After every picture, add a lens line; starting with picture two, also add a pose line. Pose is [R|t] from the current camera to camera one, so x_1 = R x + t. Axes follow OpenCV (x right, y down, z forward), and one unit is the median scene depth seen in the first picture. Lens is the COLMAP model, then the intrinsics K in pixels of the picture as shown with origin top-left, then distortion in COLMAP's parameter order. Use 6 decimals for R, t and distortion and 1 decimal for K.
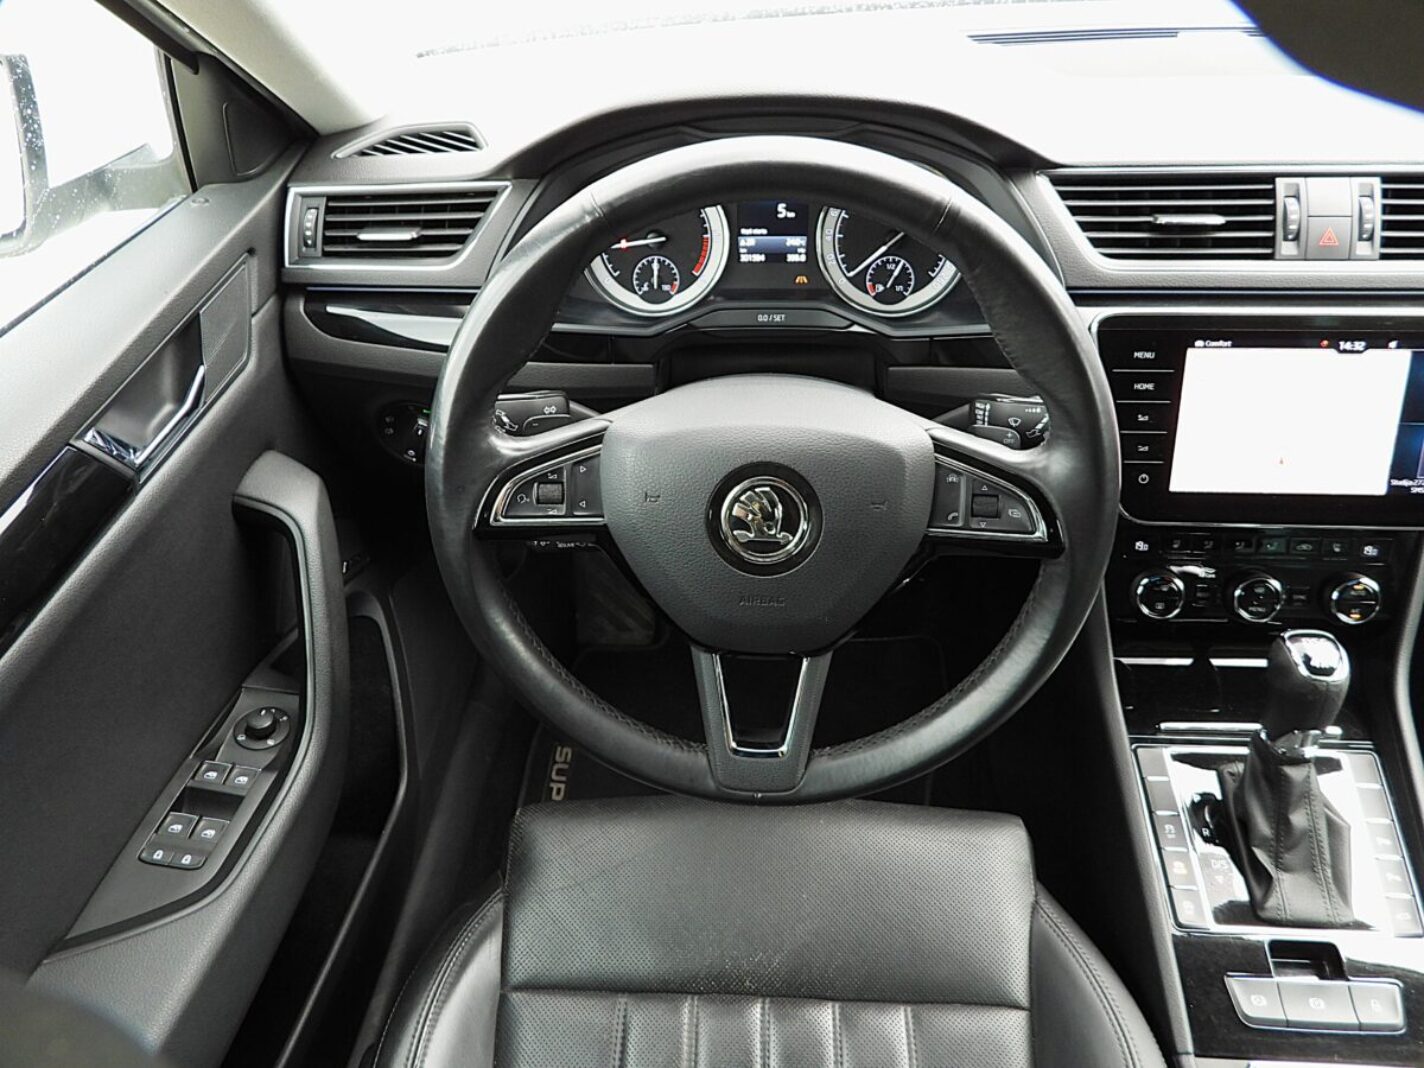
lens RADIAL K [[1041.5, 0, 715.6], [0, 1041.5, 536.4], [0, 0, 1]] dist [-0.006081, 0.009581]
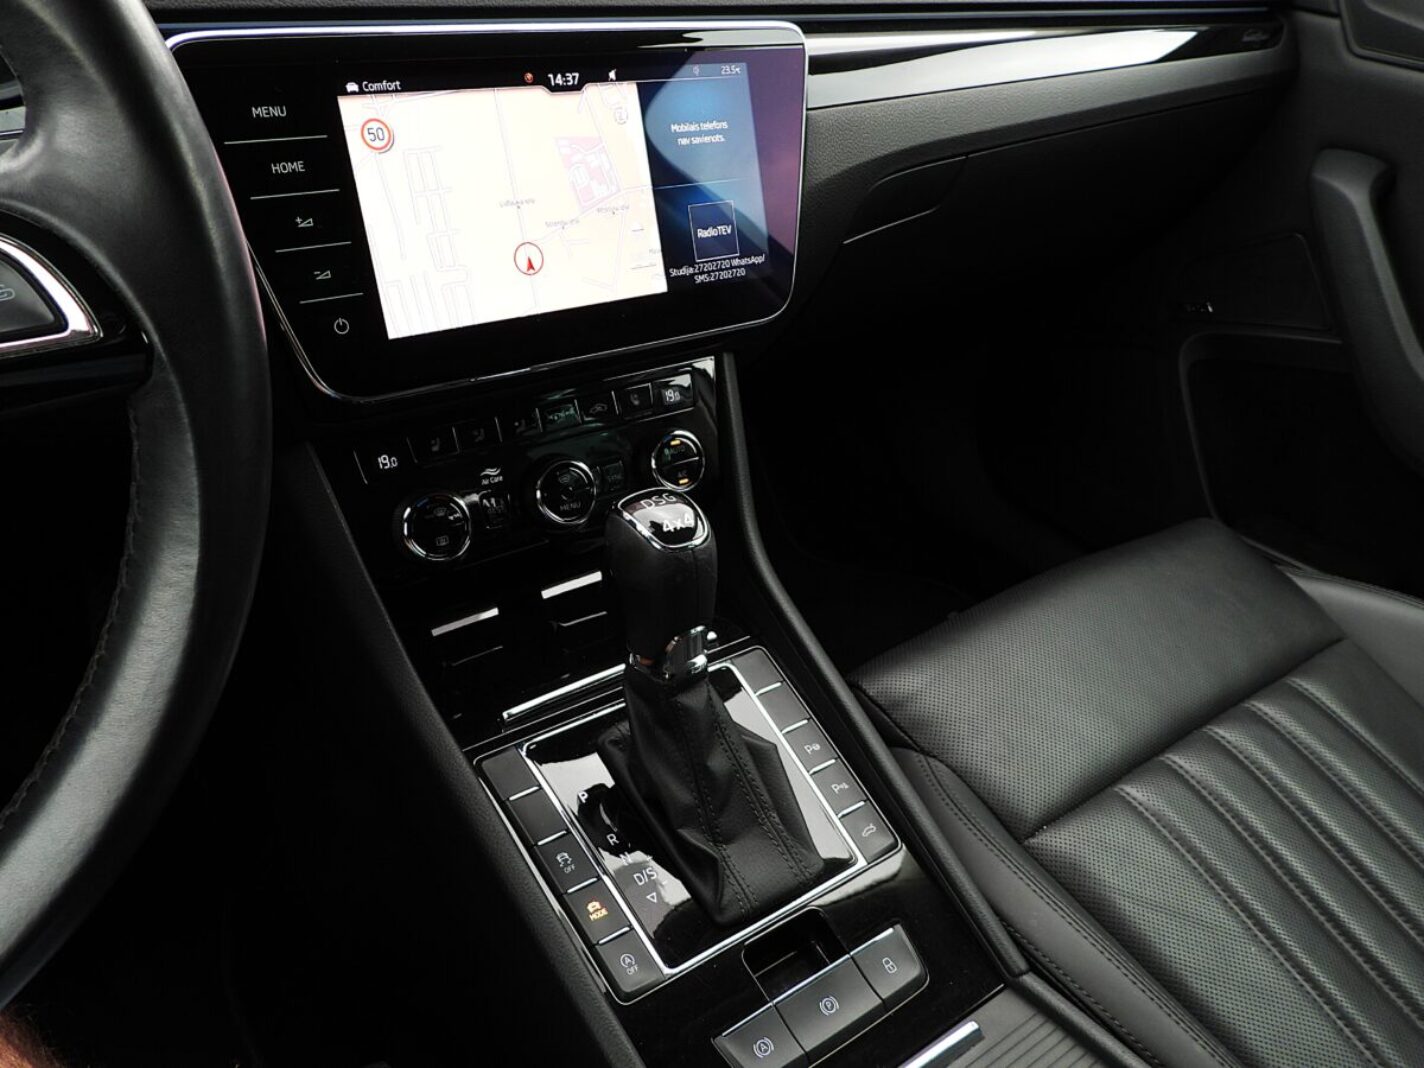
lens RADIAL K [[1125.2, 0, 721.7], [0, 1125.2, 532.9], [0, 0, 1]] dist [0.011309, 0.005321]
pose [[0.761034, -0.263832, 0.592639, 0.163468], [0.314522, 0.949067, 0.018615, 0.116070], [-0.567365, 0.172232, 0.805253, 0.377873]]
